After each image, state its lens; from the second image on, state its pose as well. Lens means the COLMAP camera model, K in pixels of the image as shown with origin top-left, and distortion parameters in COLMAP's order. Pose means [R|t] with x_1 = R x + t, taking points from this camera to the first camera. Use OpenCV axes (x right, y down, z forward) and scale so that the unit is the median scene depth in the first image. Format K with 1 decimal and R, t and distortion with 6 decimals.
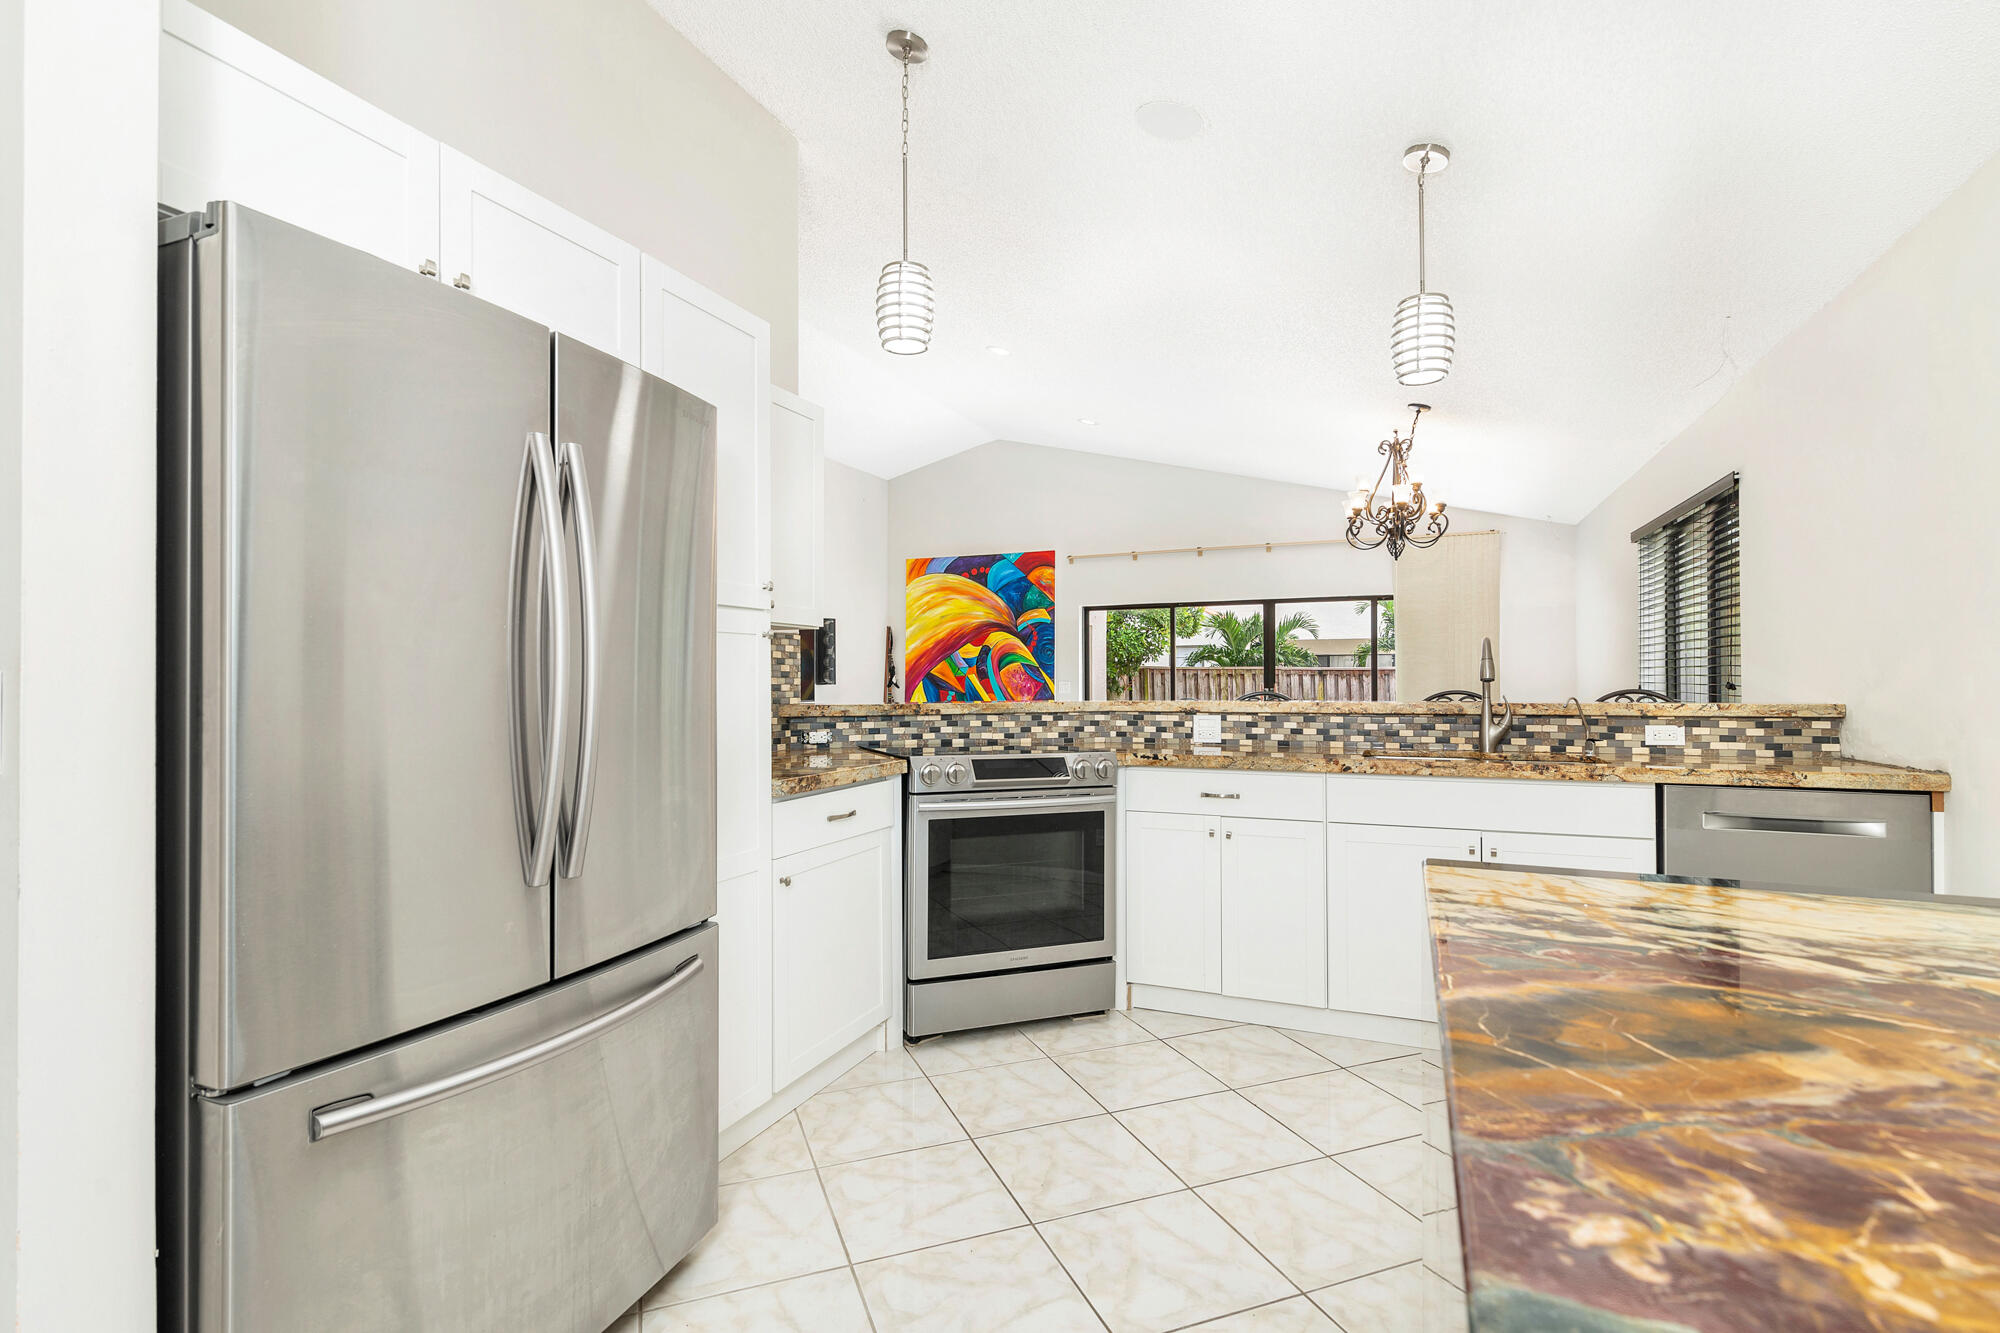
lens RADIAL K [[939.8, 0, 997.2], [0, 939.8, 673.9], [0, 0, 1]] dist [-0.000980, 0.000013]
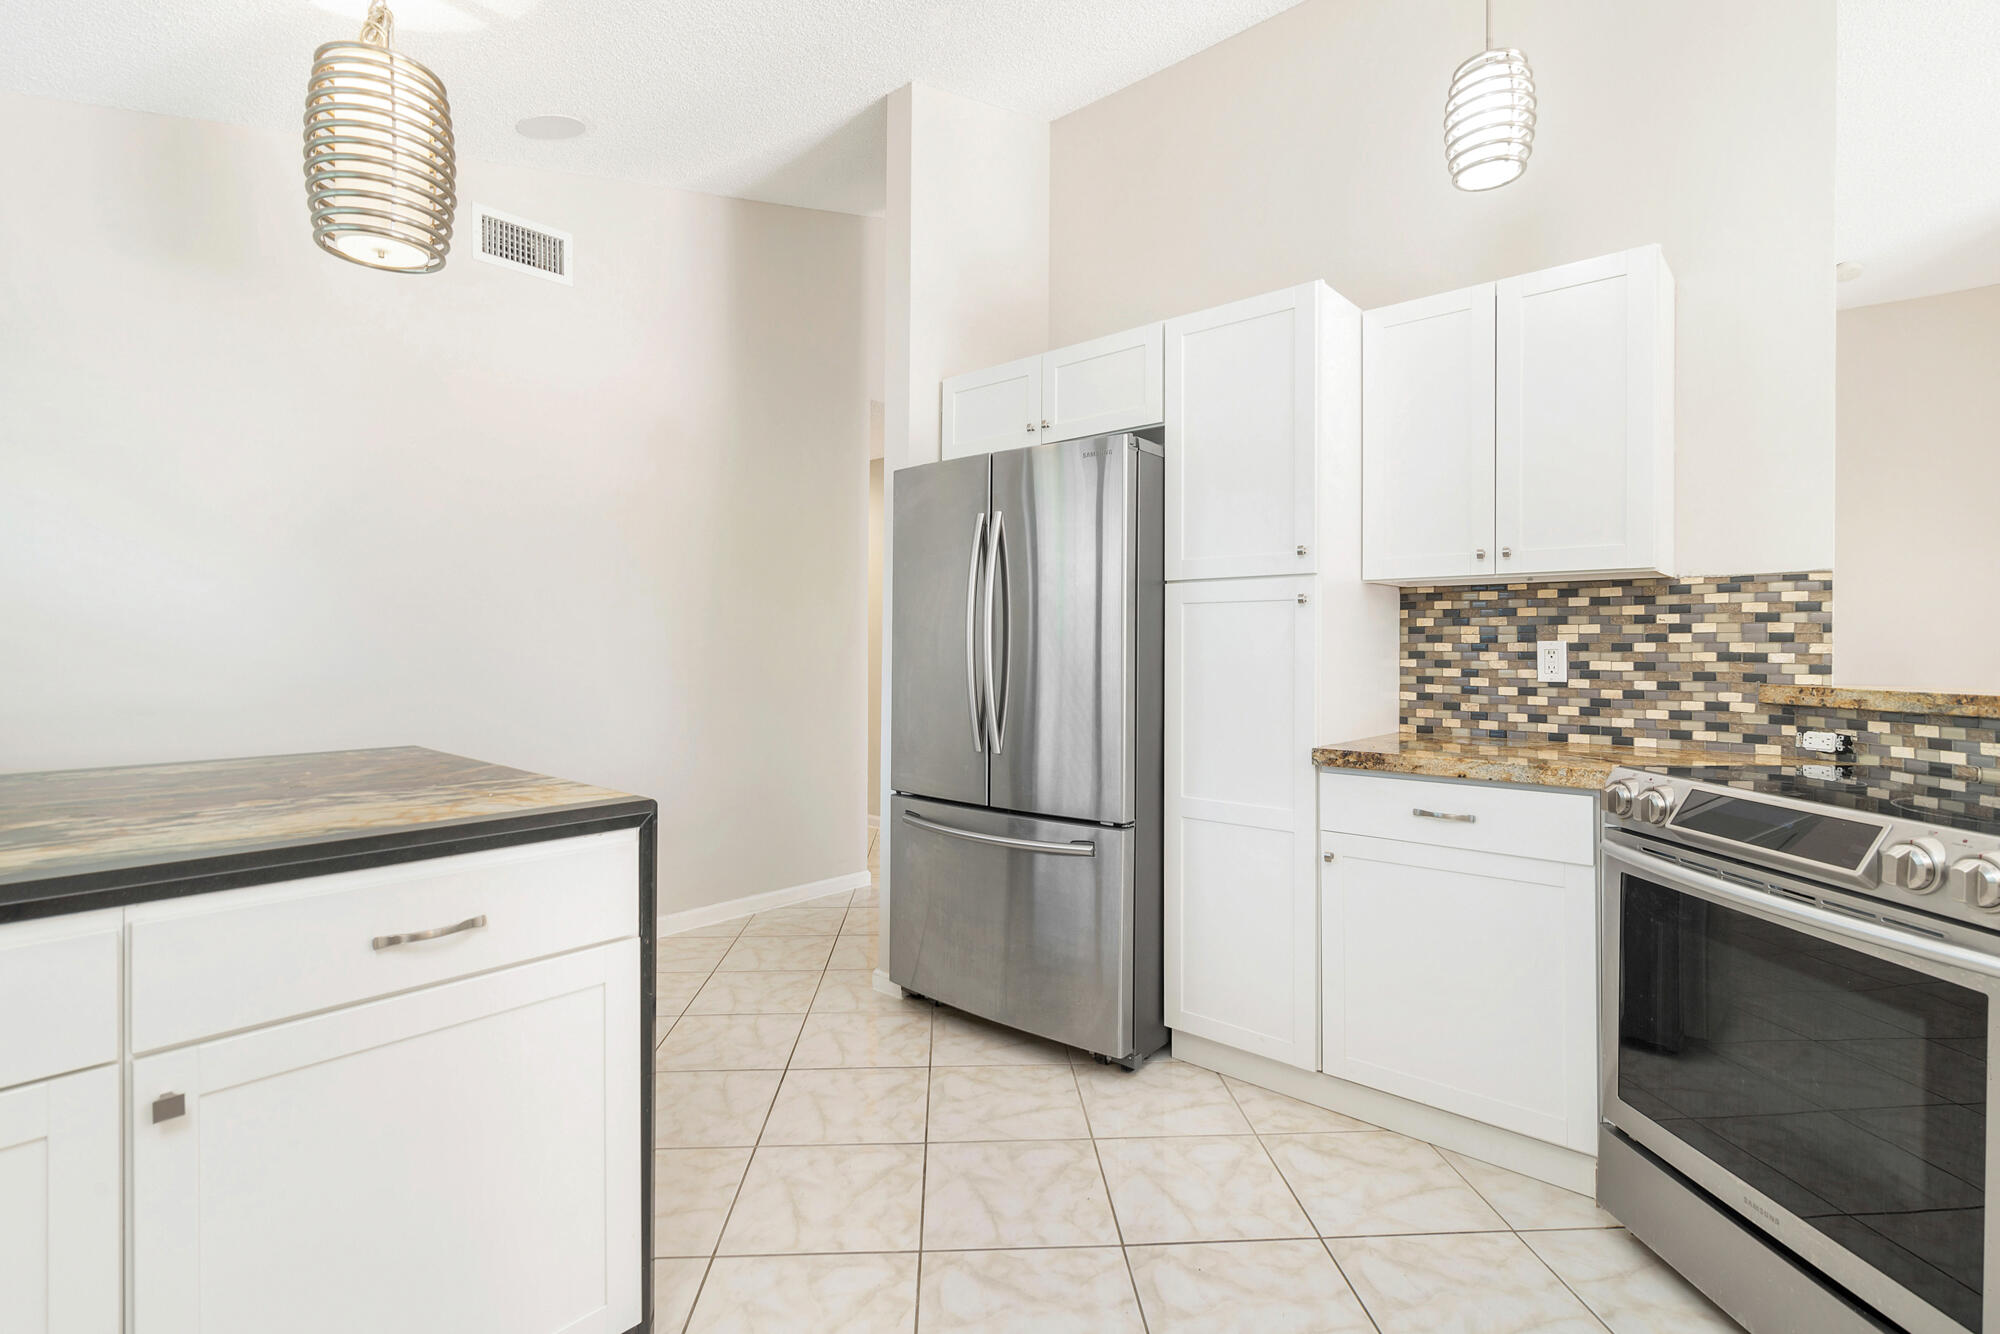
lens RADIAL K [[943.8, 0, 985.8], [0, 943.8, 659.8], [0, 0, 1]] dist [-0.001039, 0.000053]
pose [[-0.330565, 0.011100, -0.943718, 0.557189], [0.001596, 0.999936, 0.011202, 0.007782], [0.943782, 0.002197, -0.330562, 0.701427]]
